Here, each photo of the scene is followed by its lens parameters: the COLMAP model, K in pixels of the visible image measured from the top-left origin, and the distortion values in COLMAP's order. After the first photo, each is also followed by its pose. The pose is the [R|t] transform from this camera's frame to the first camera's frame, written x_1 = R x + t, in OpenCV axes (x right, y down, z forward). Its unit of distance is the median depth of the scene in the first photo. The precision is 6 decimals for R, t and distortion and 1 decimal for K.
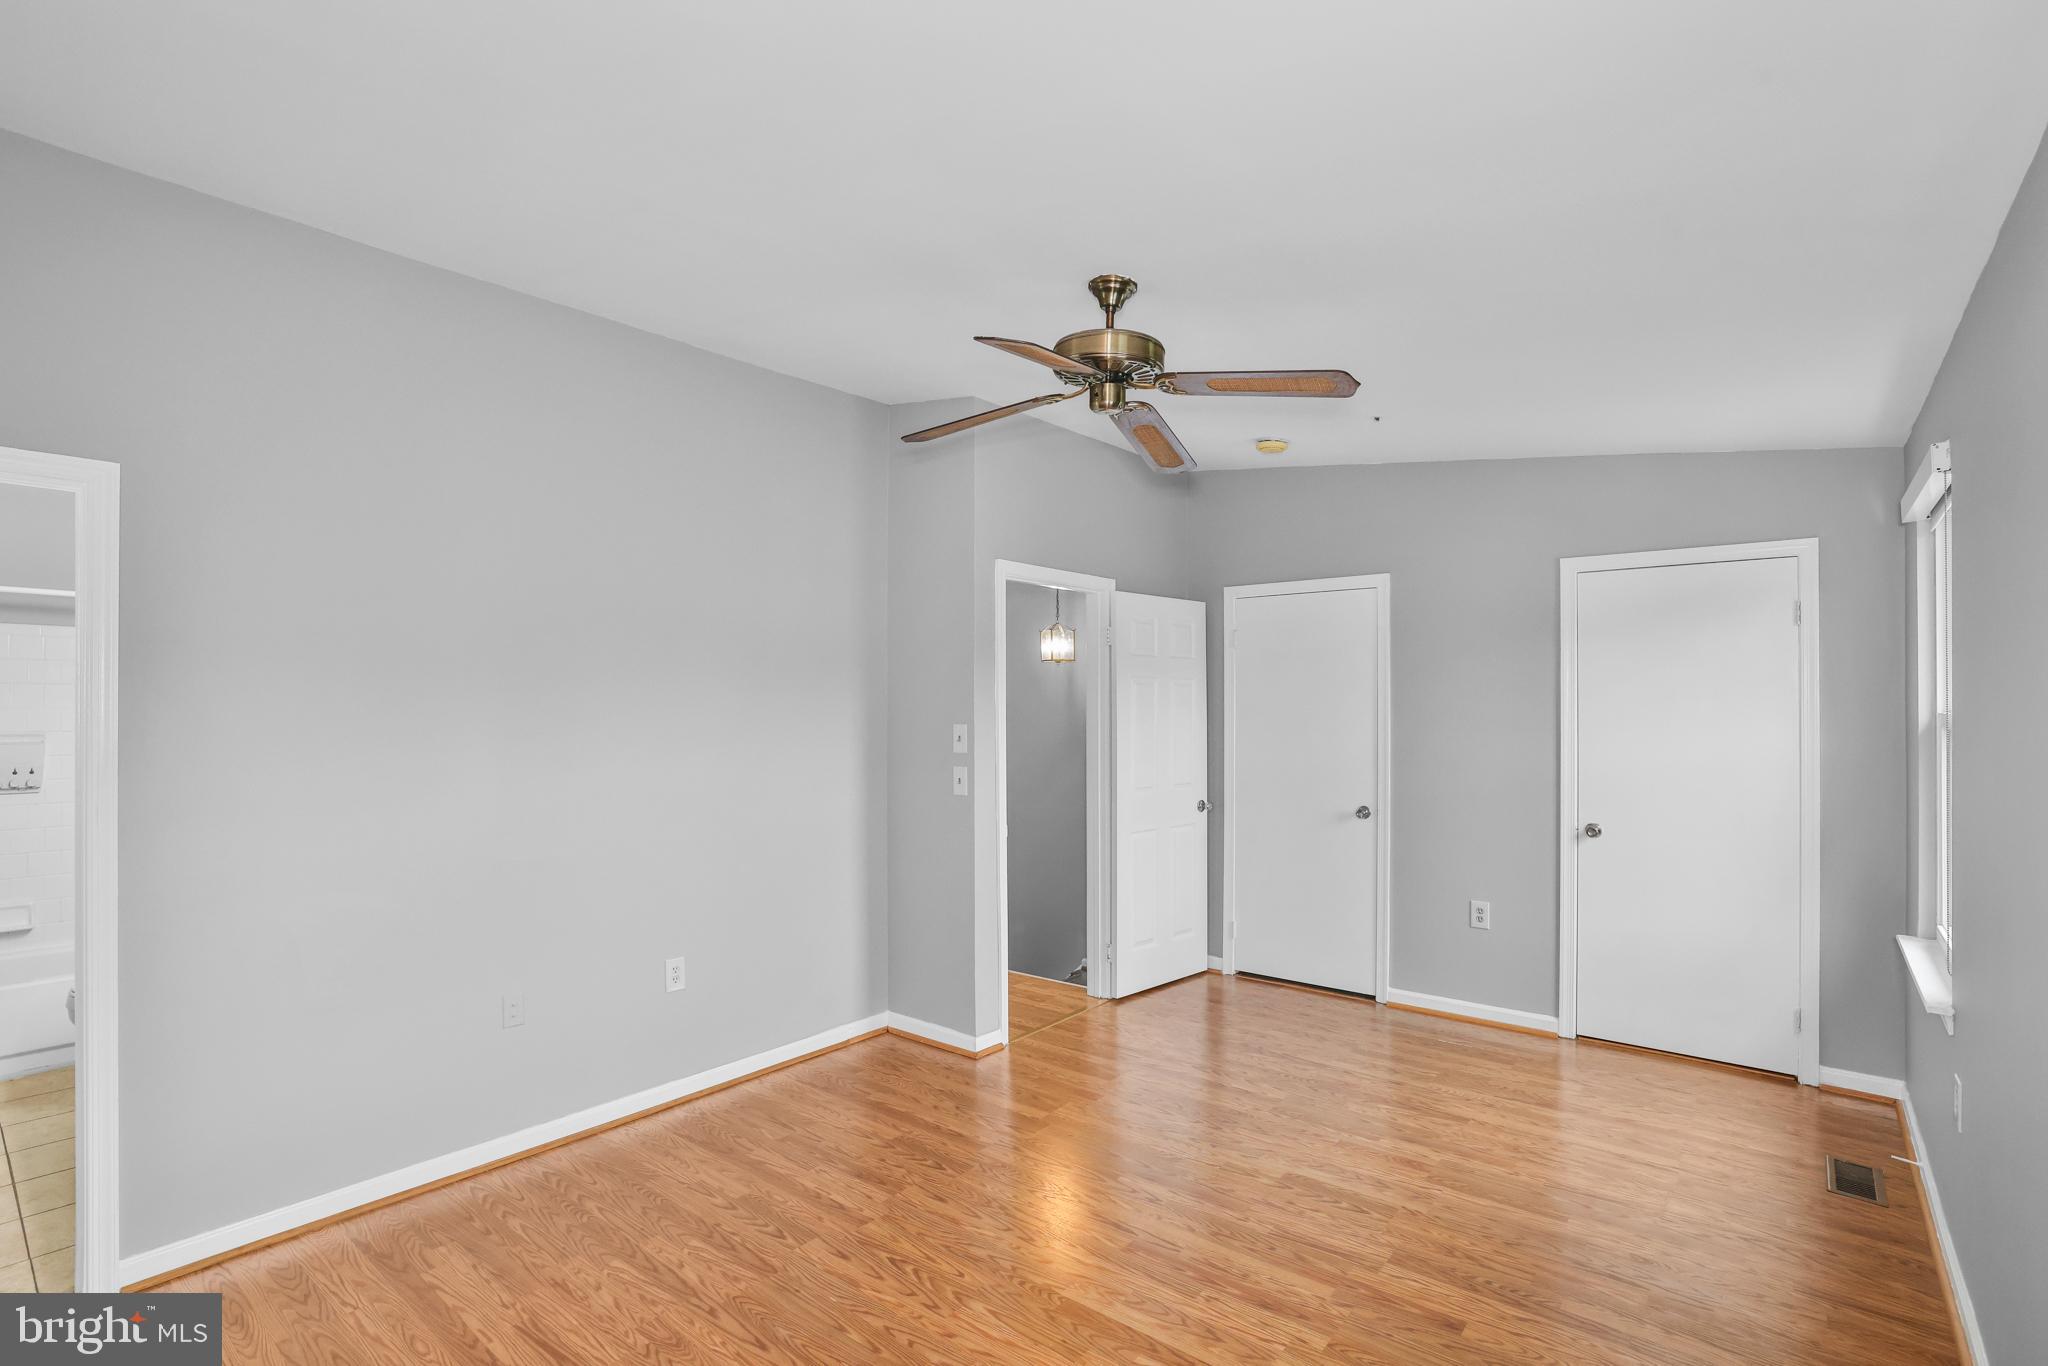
lens RADIAL K [[942.7, 0, 1010.8], [0, 942.7, 687.4], [0, 0, 1]] dist [-0.041564, 0.012155]
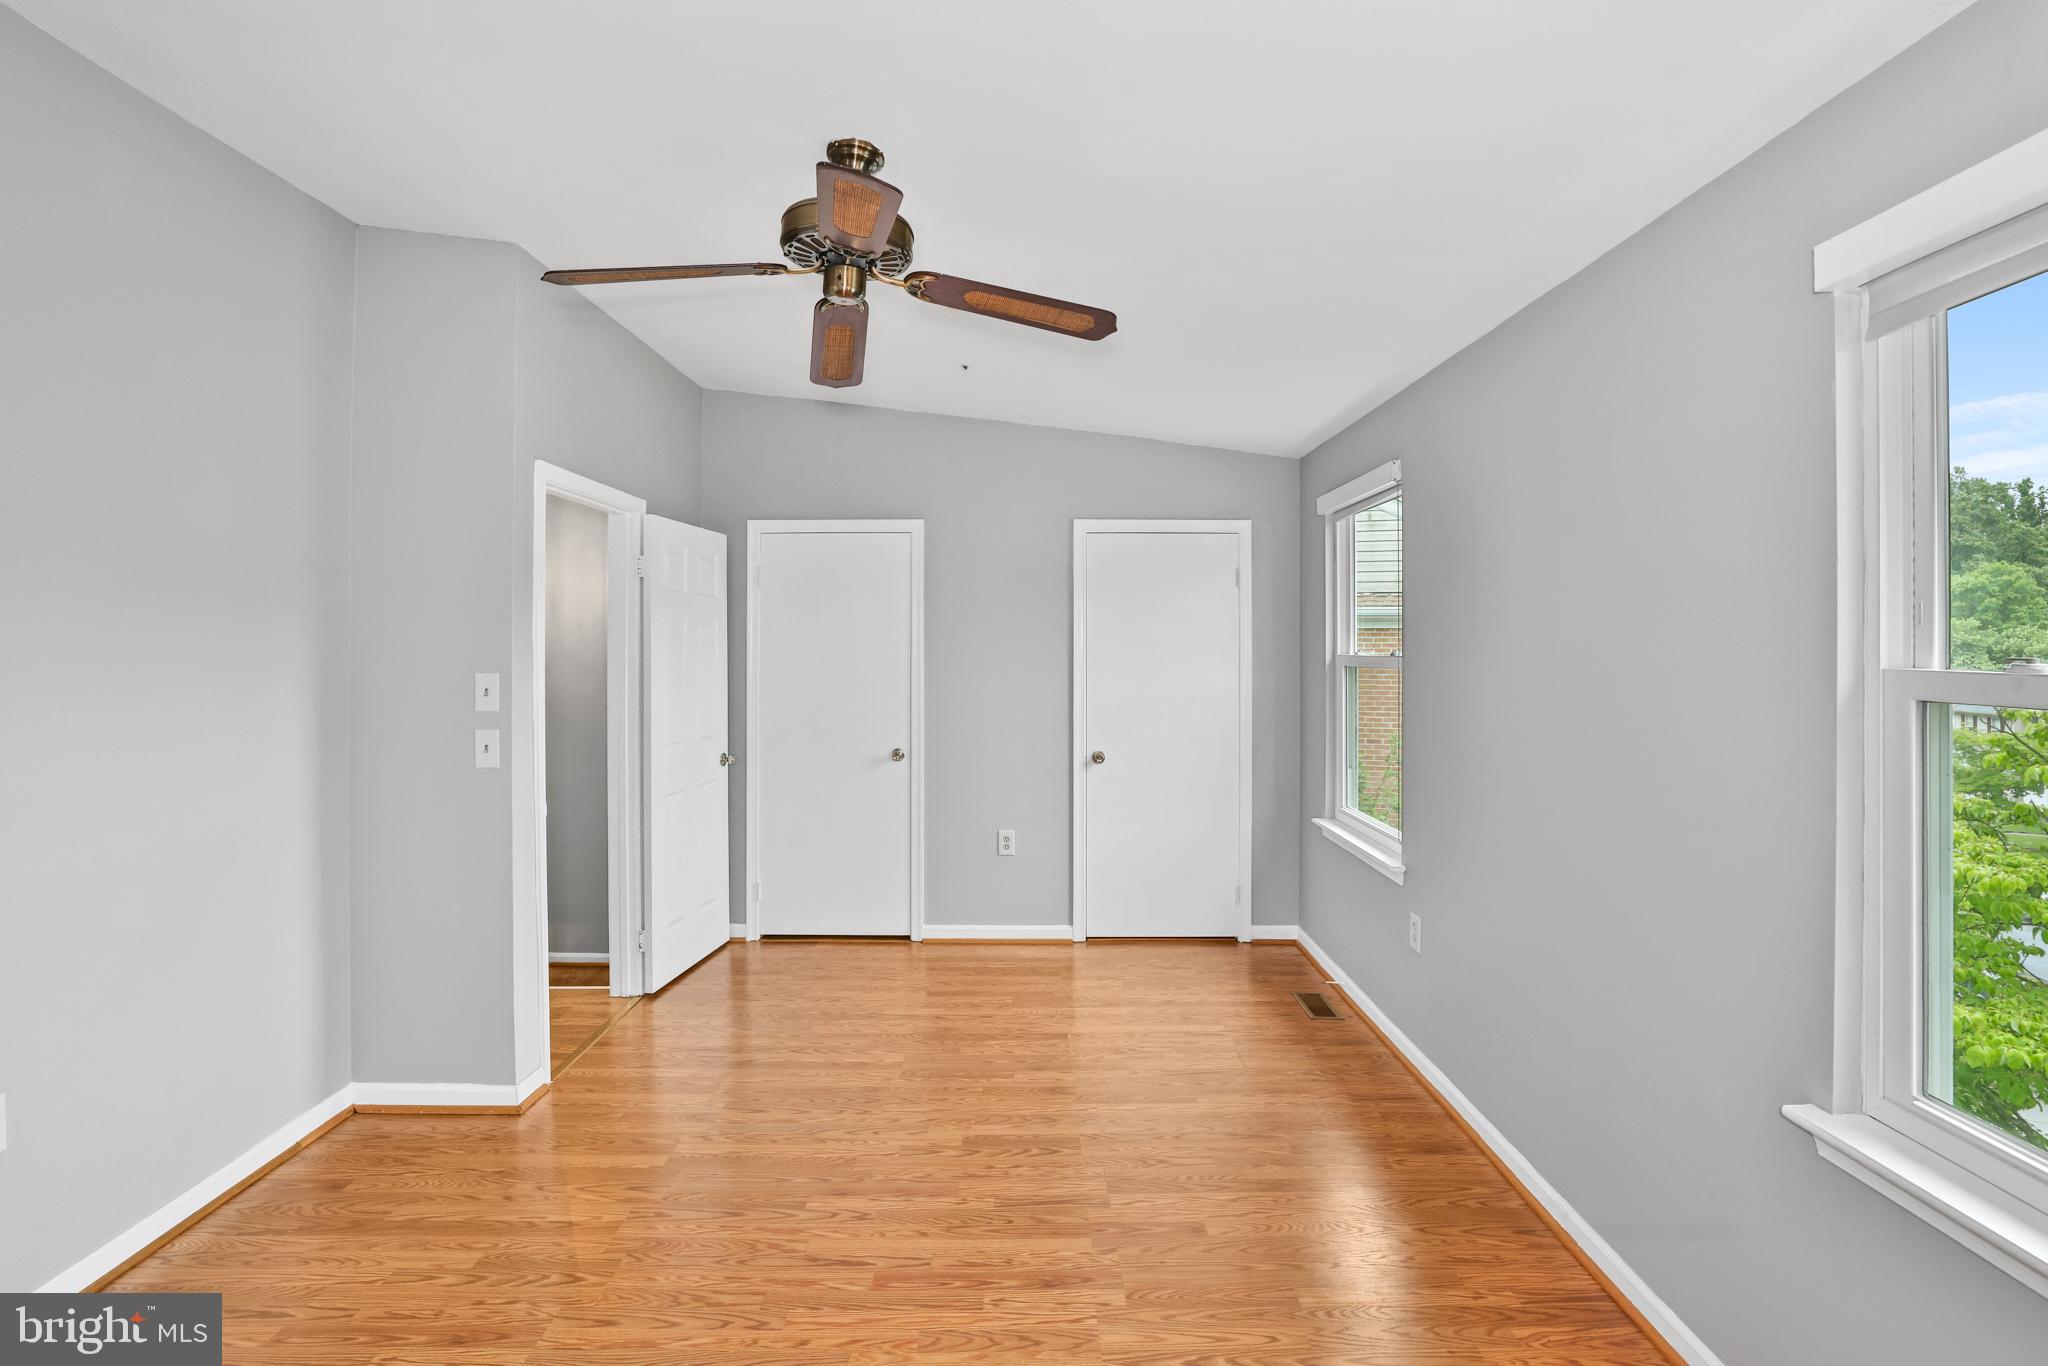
lens RADIAL K [[942.7, 0, 1033.1], [0, 942.7, 630.2], [0, 0, 1]] dist [-0.041564, 0.012155]
pose [[0.771439, 0.013303, 0.636165, -0.190590], [-0.013039, 0.999902, -0.005098, 0.003360], [-0.636170, -0.004362, 0.771536, 0.156502]]
